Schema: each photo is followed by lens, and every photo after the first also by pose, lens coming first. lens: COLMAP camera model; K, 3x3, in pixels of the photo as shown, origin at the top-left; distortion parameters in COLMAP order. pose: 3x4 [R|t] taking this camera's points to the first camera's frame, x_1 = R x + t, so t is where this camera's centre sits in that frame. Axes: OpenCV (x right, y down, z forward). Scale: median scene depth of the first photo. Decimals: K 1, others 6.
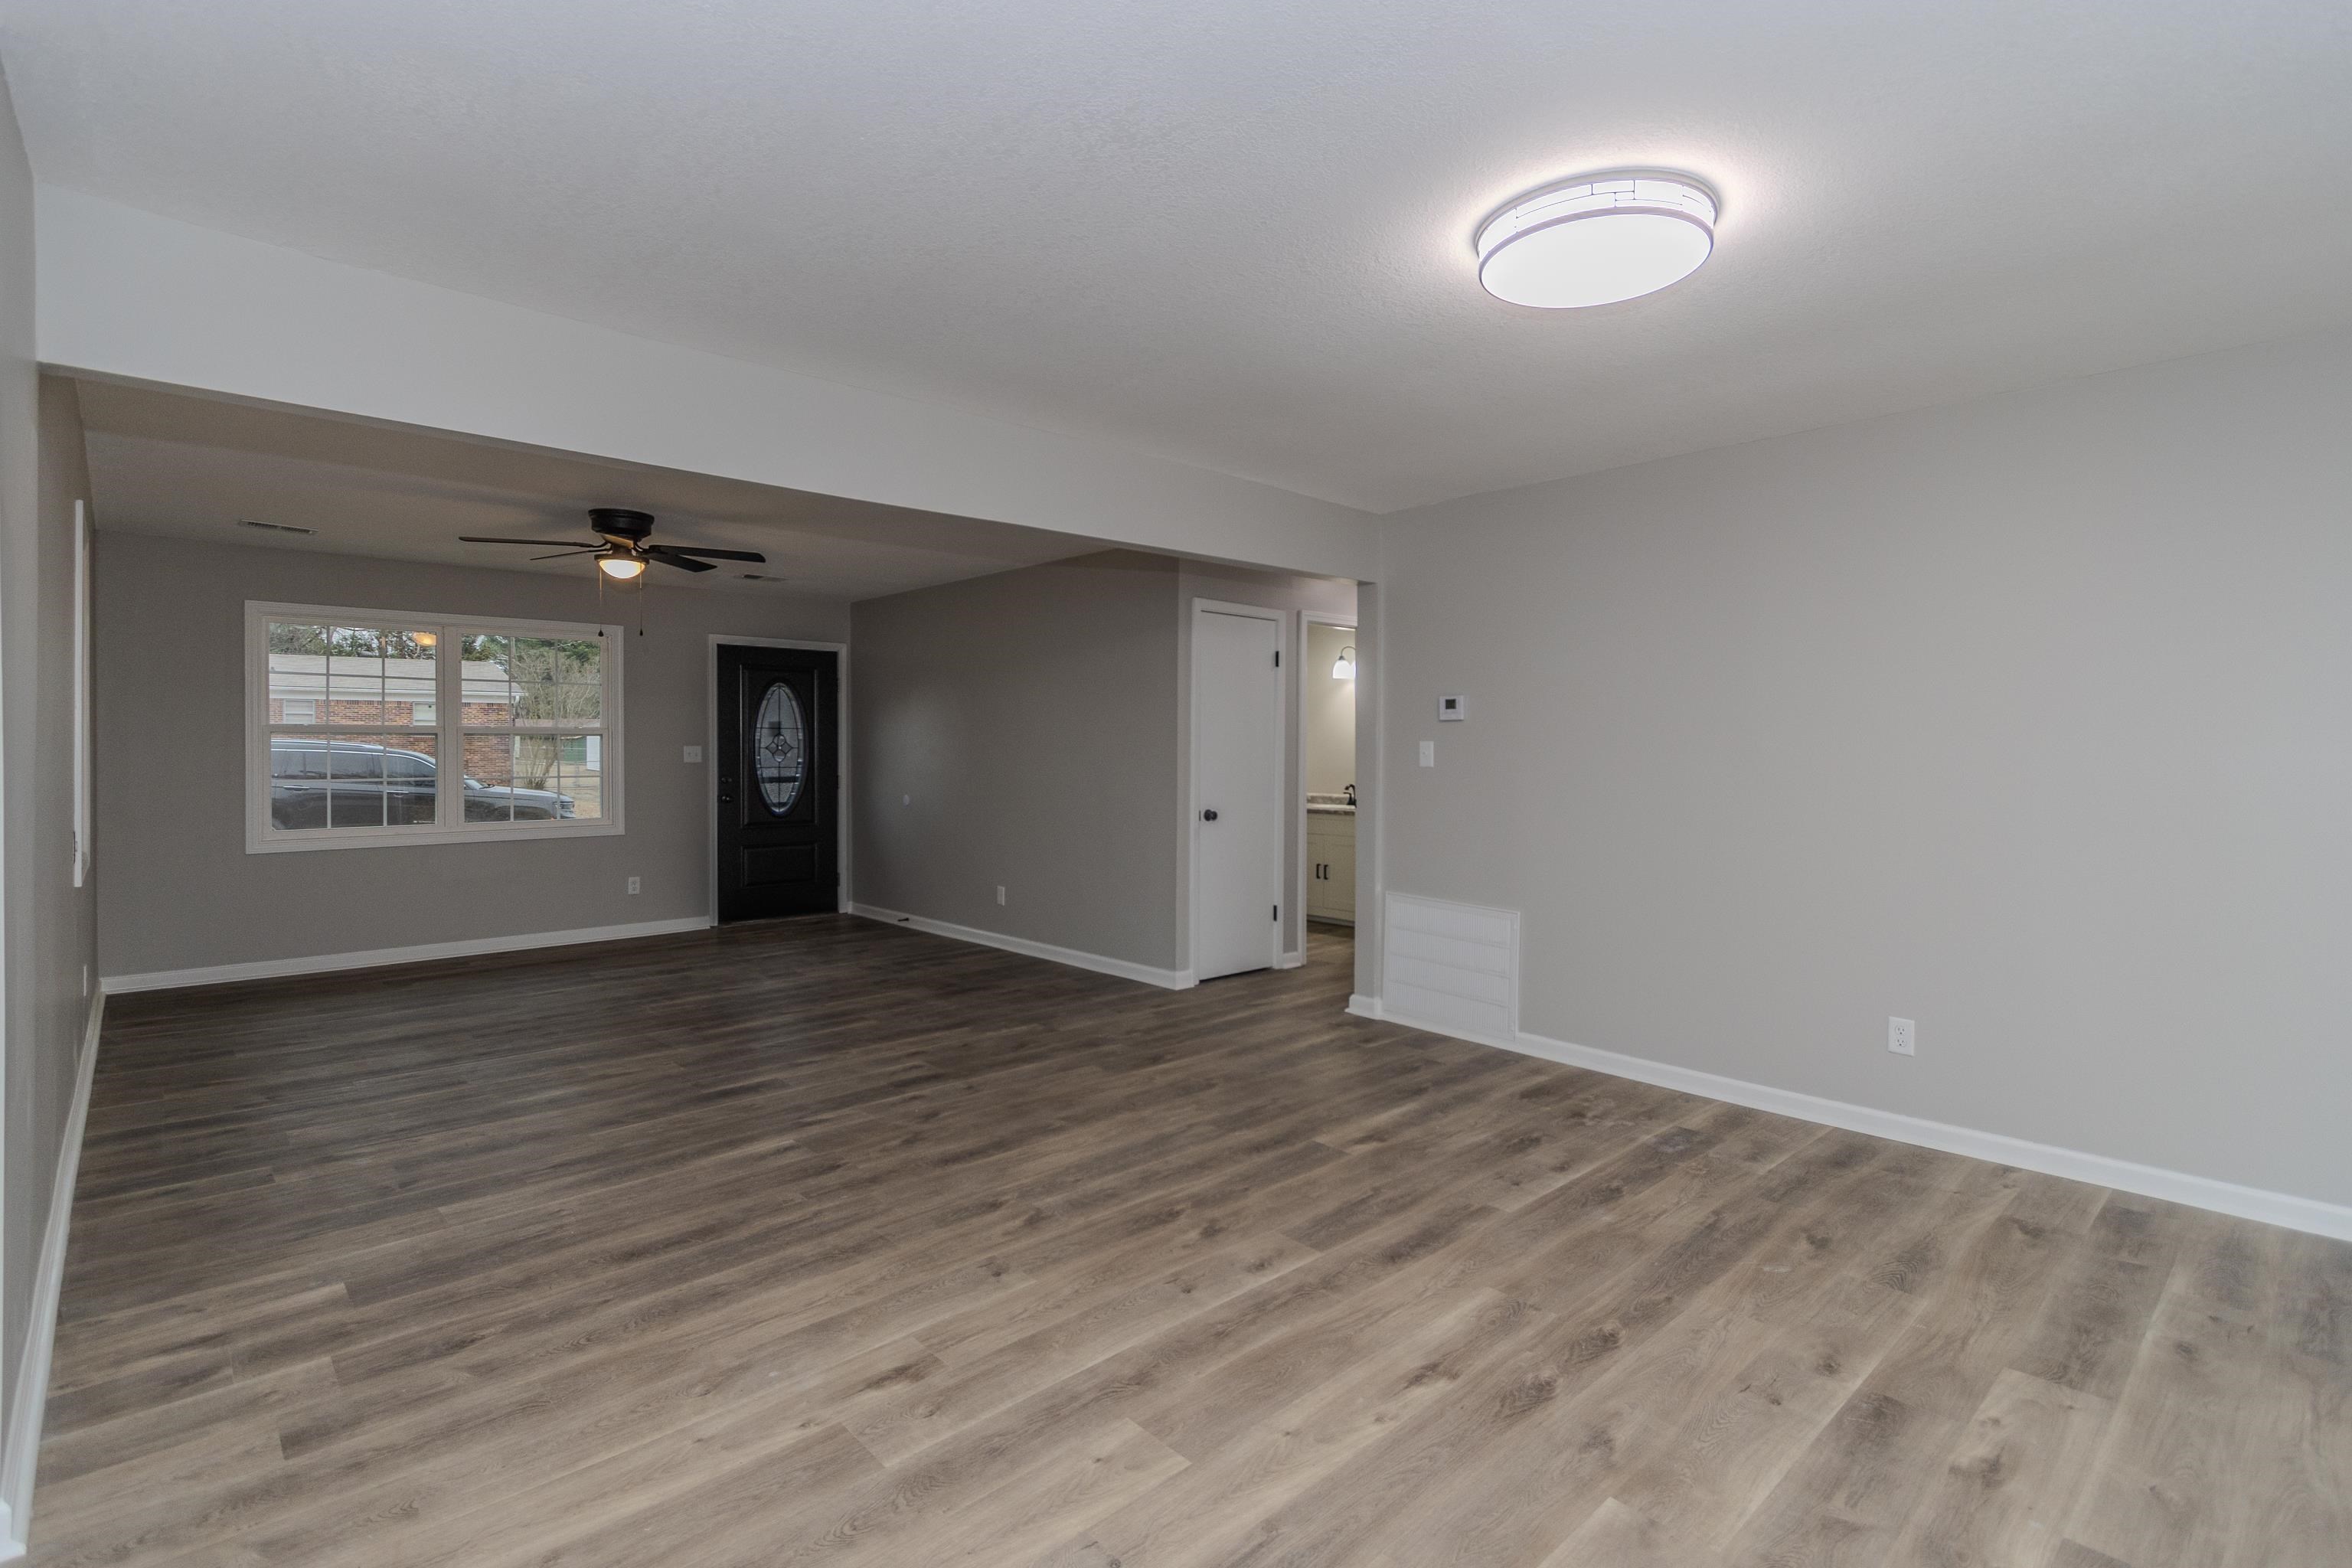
lens RADIAL K [[1112.2, 0, 1180.7], [0, 1112.2, 747.1], [0, 0, 1]] dist [0.014267, -0.000666]
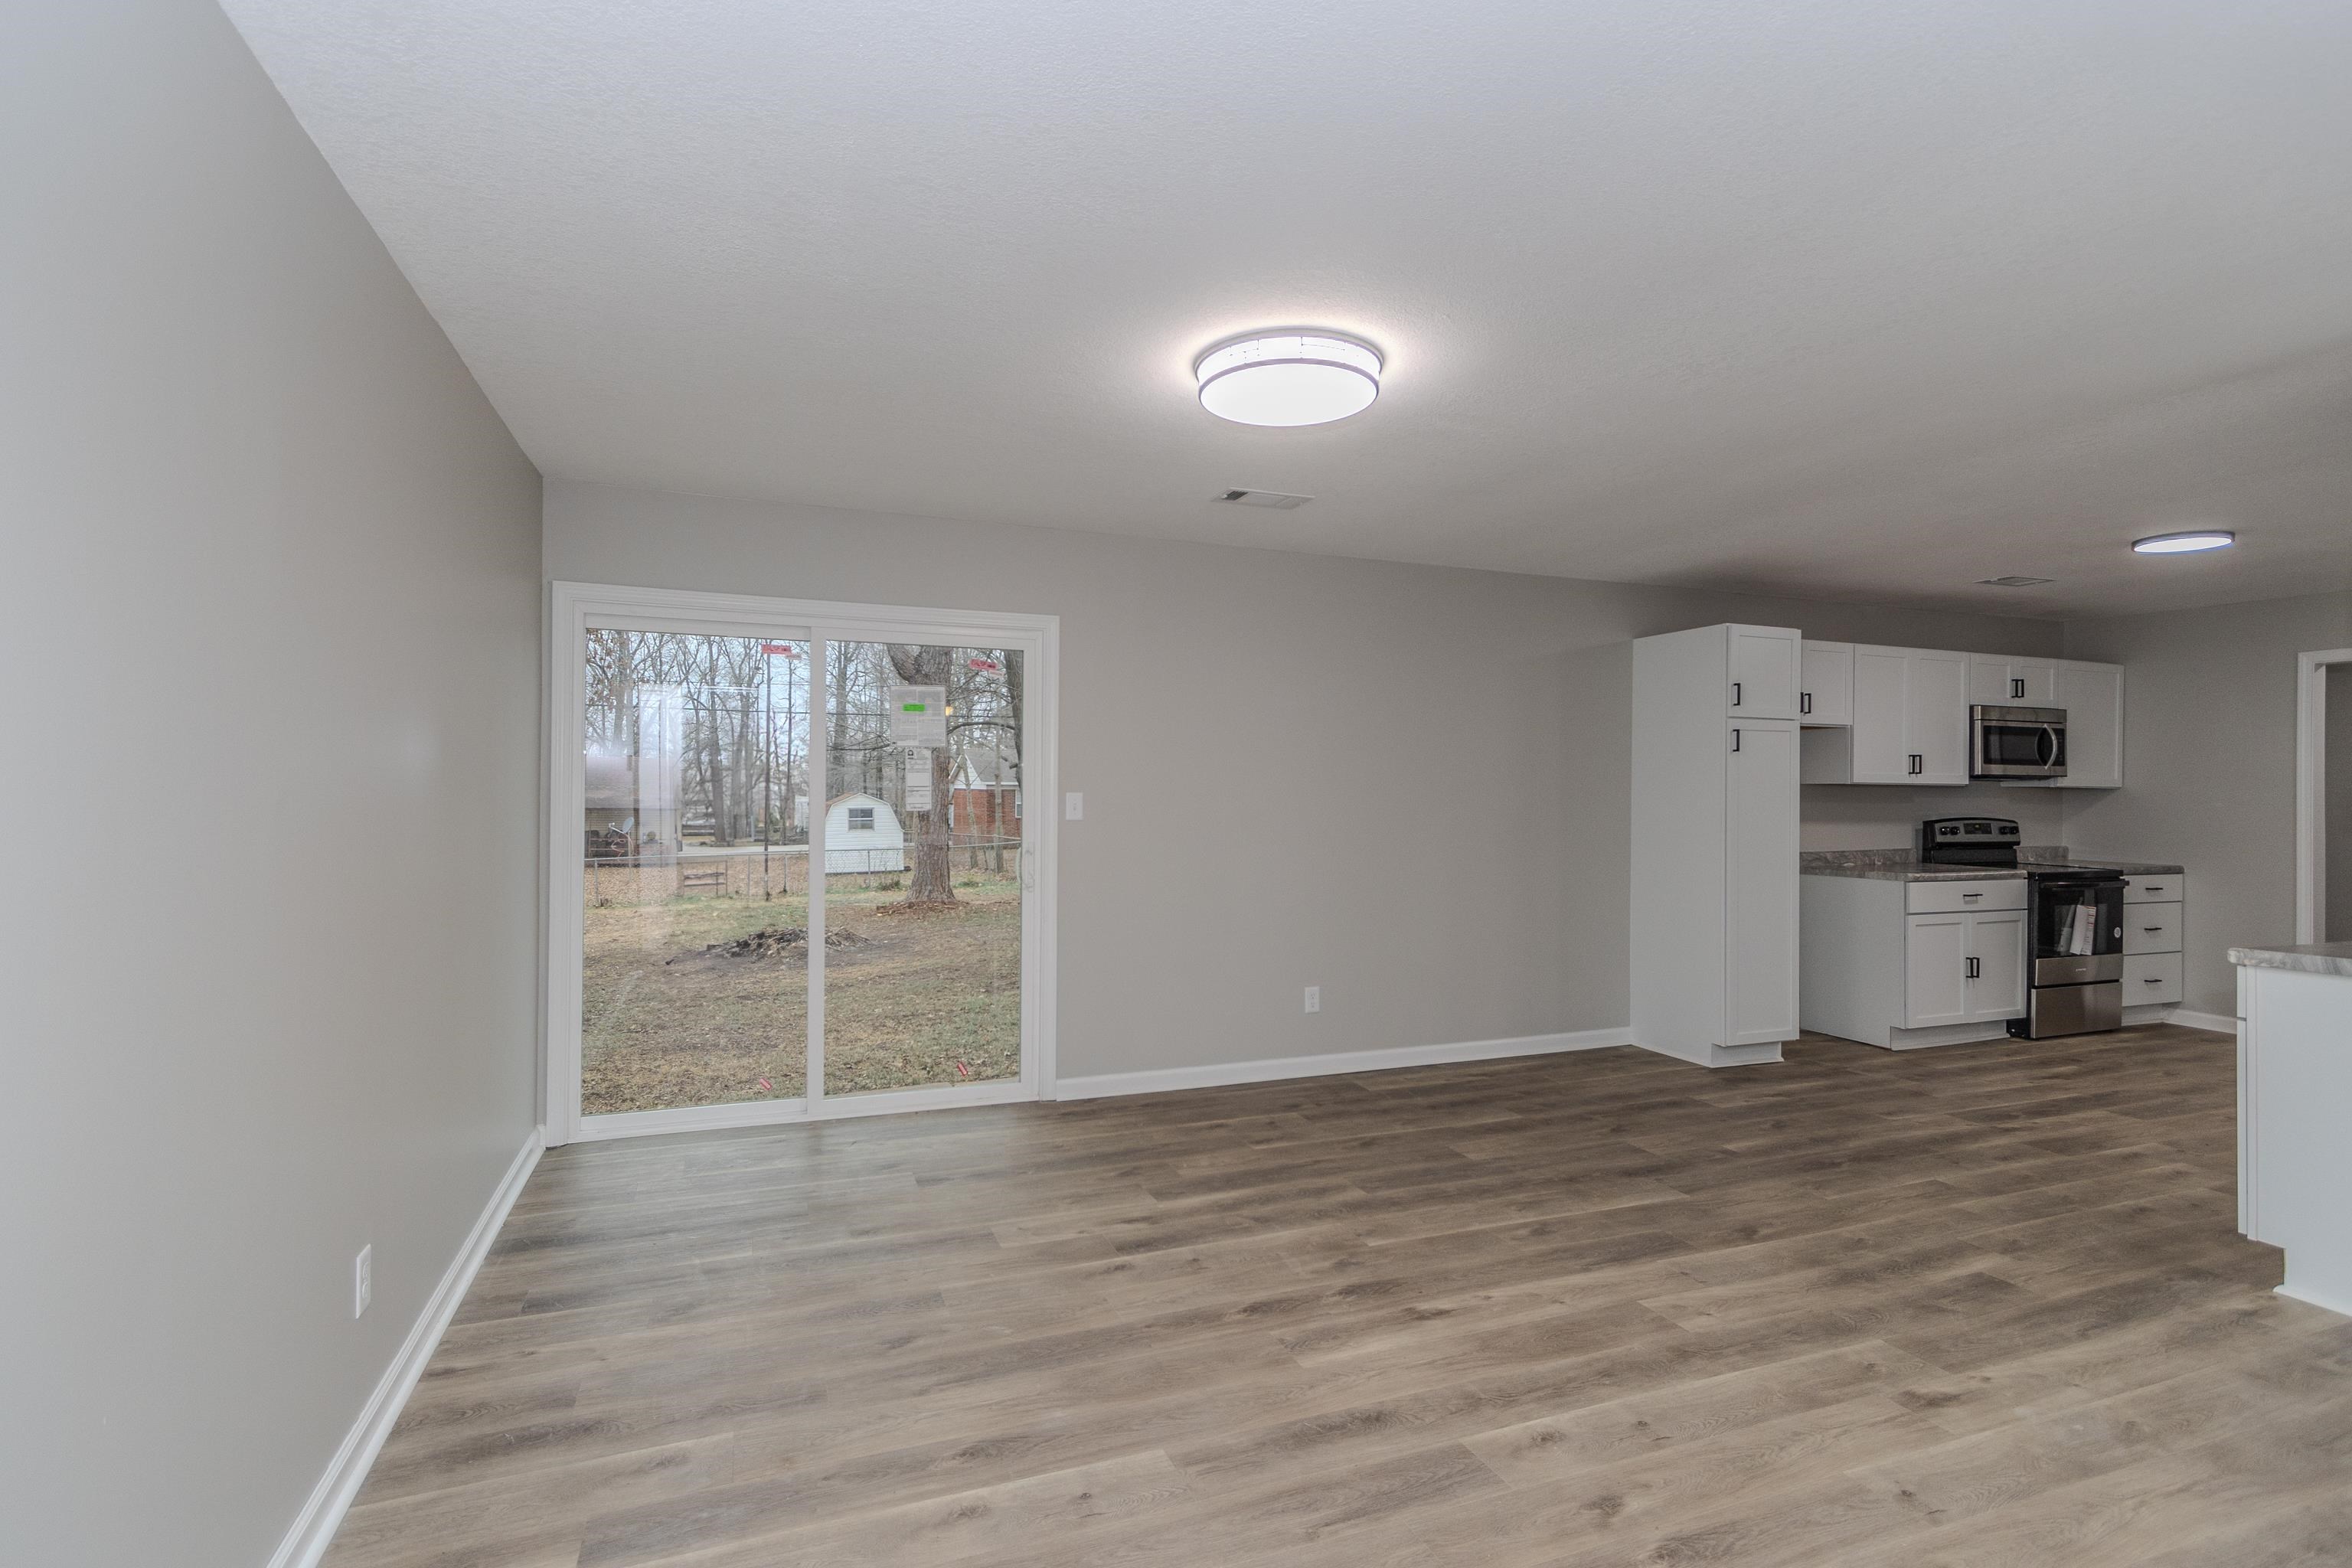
lens RADIAL K [[1119.1, 0, 1168.8], [0, 1119.1, 783.5], [0, 0, 1]] dist [0.013009, -0.005110]
pose [[-0.926836, -0.005869, 0.375420, 0.012299], [-0.008185, 0.999956, -0.004574, -0.009287], [-0.375376, -0.007312, -0.926844, 1.099051]]
